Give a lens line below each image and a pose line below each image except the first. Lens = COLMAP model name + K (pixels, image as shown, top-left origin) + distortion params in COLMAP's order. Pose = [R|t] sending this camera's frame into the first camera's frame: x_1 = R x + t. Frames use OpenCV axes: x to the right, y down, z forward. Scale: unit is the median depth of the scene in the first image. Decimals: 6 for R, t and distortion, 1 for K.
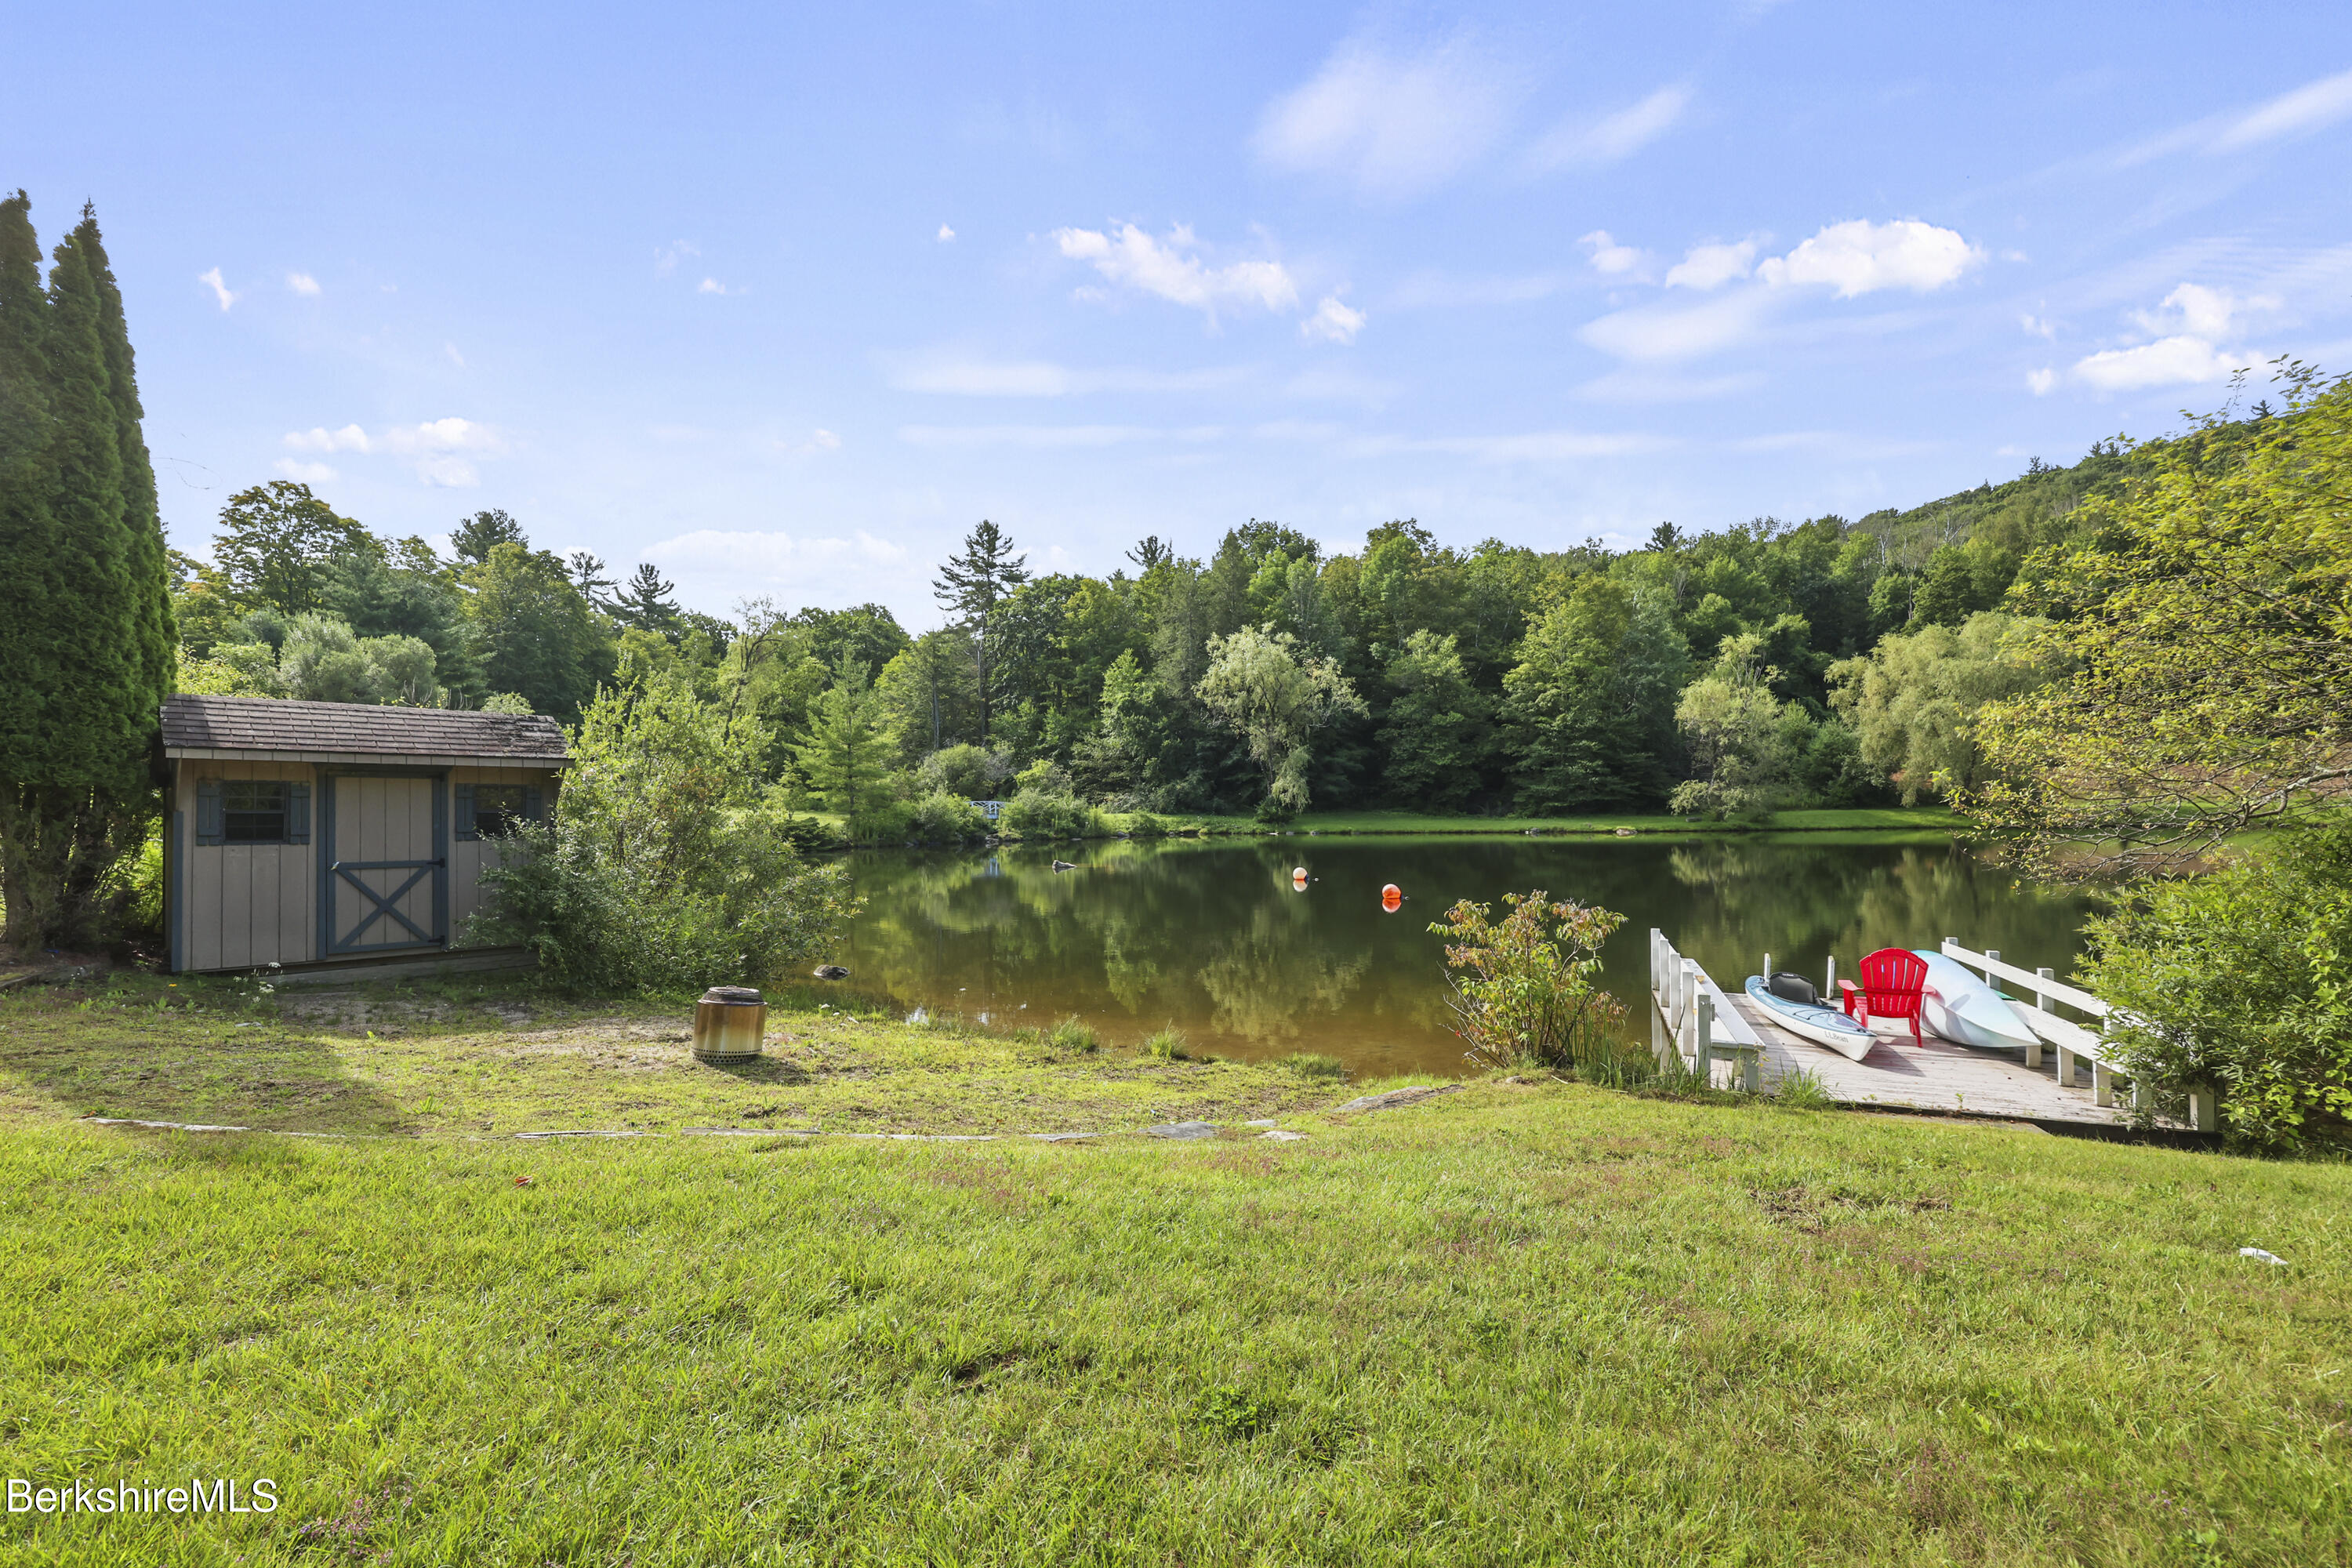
lens RADIAL K [[957.8, 0, 1181.7], [0, 957.8, 791.9], [0, 0, 1]] dist [-0.002130, -0.000019]
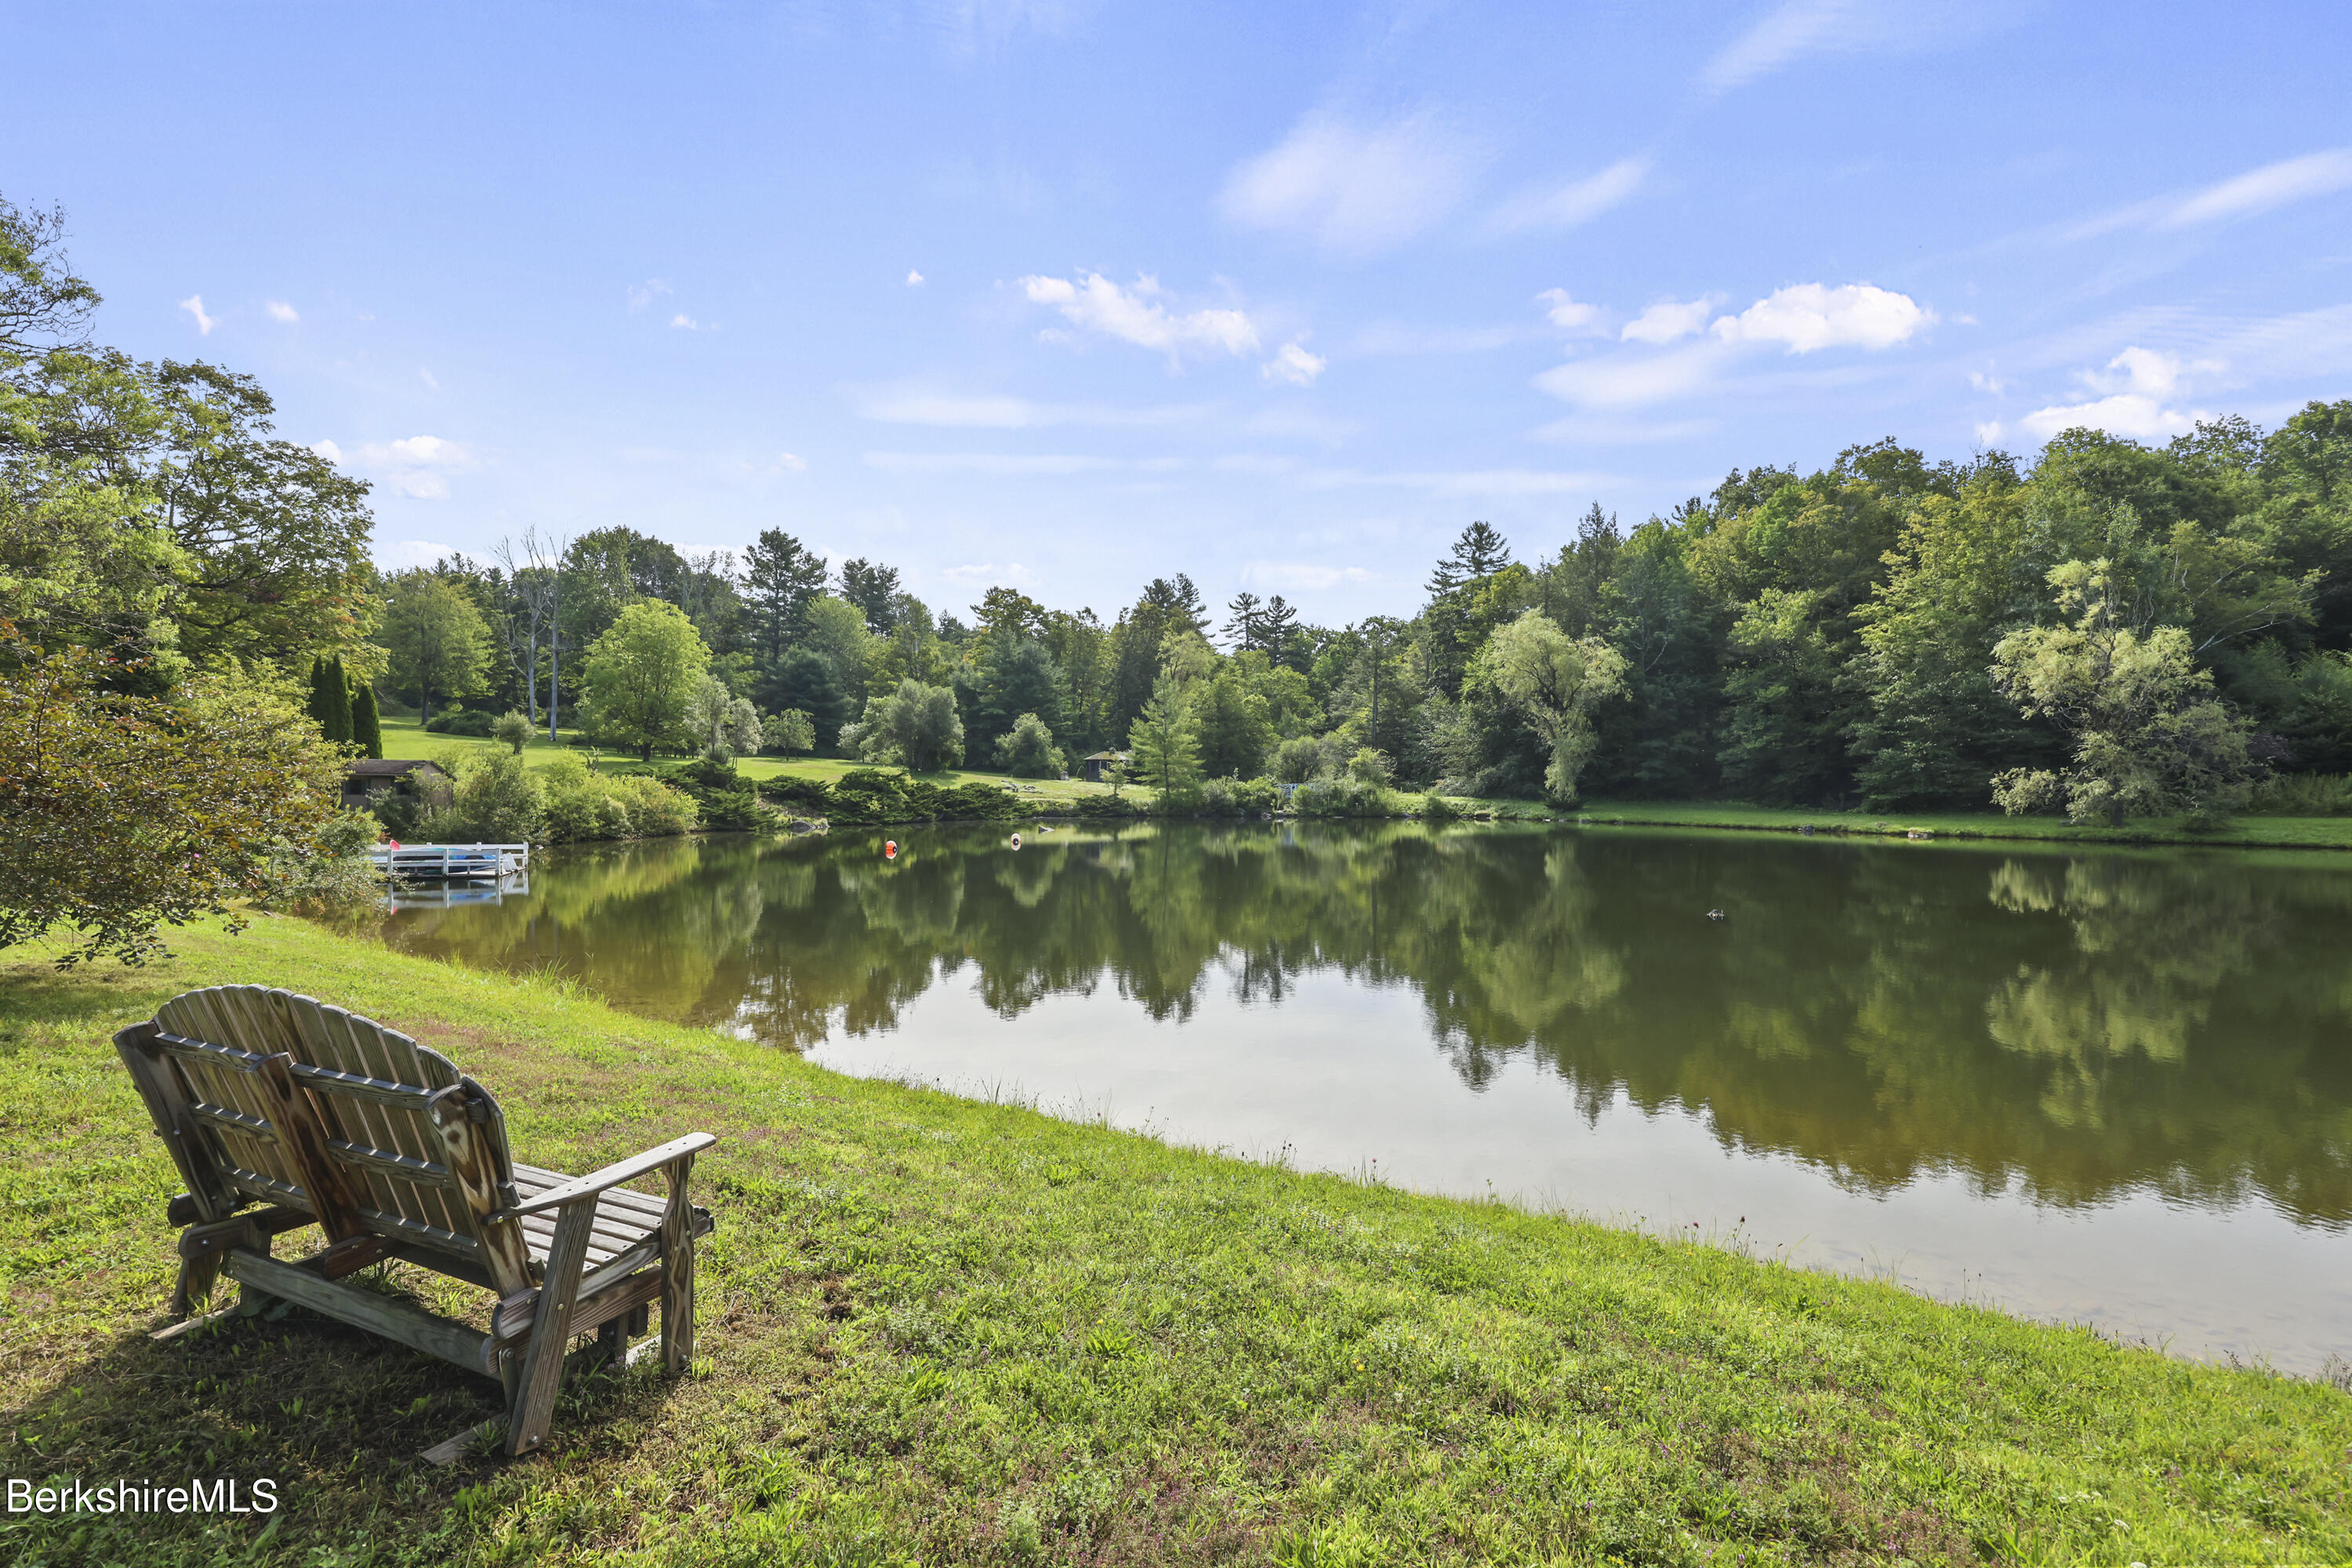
lens RADIAL K [[957.8, 0, 1181.7], [0, 957.8, 791.9], [0, 0, 1]] dist [-0.002130, -0.000019]
pose [[0.694143, 0.020417, -0.719547, 0.557139], [-0.008387, 0.999759, 0.020277, -0.002730], [0.719788, -0.008040, 0.694147, 0.041205]]
